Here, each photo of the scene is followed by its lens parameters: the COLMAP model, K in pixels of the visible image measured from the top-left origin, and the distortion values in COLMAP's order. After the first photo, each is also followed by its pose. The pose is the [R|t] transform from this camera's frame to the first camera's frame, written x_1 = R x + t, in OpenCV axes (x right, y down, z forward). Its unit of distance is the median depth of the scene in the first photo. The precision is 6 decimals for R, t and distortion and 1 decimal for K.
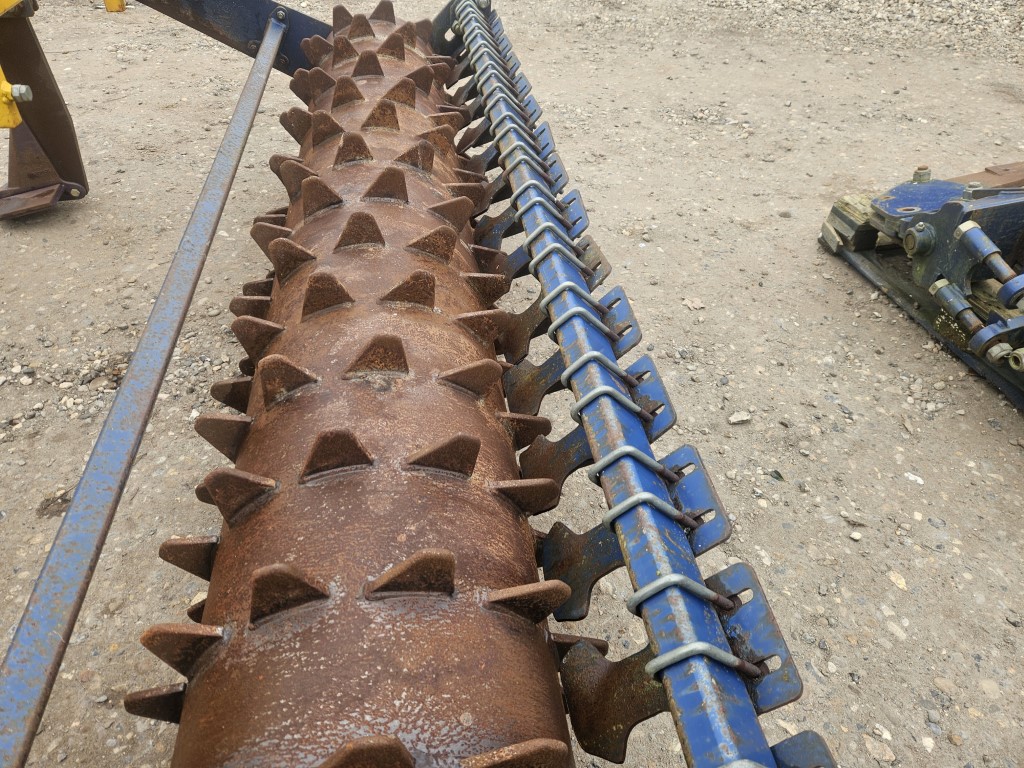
lens RADIAL K [[681.5, 0, 503.0], [0, 681.5, 370.7], [0, 0, 1]] dist [0.070041, -0.058983]
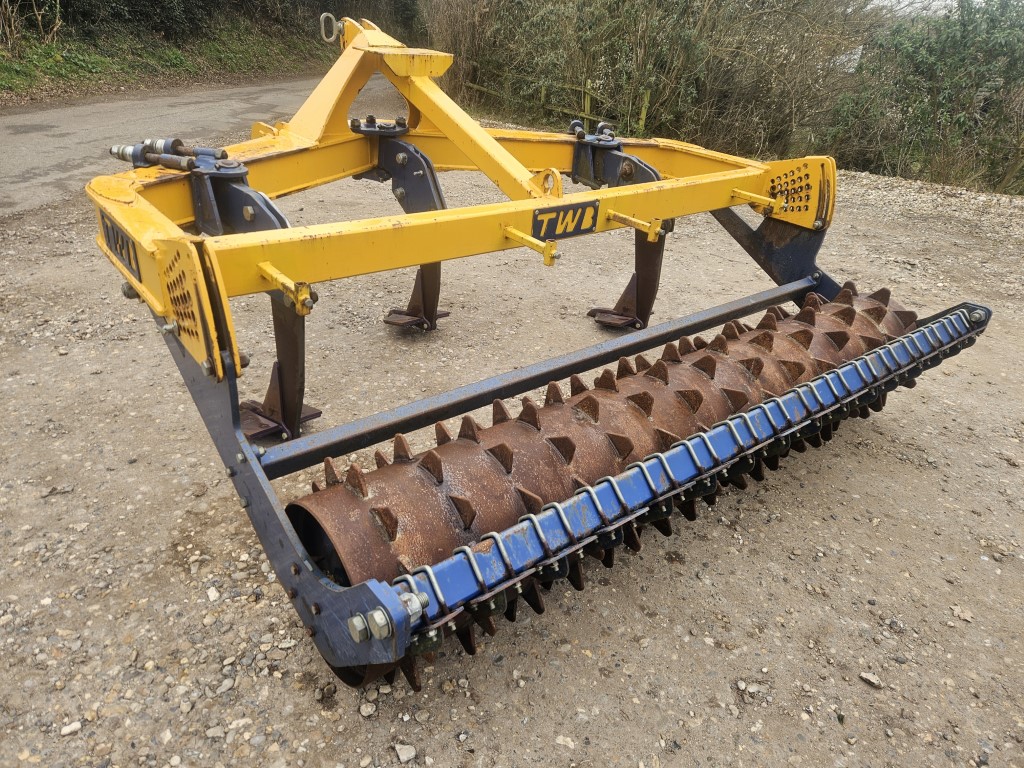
lens RADIAL K [[681.5, 0, 503.0], [0, 681.5, 370.7], [0, 0, 1]] dist [0.070041, -0.058983]
pose [[0.523351, 0.398862, -0.753002, 0.559000], [-0.601070, 0.799177, 0.005565, 0.018041], [0.604002, 0.449695, 0.657994, -0.256792]]
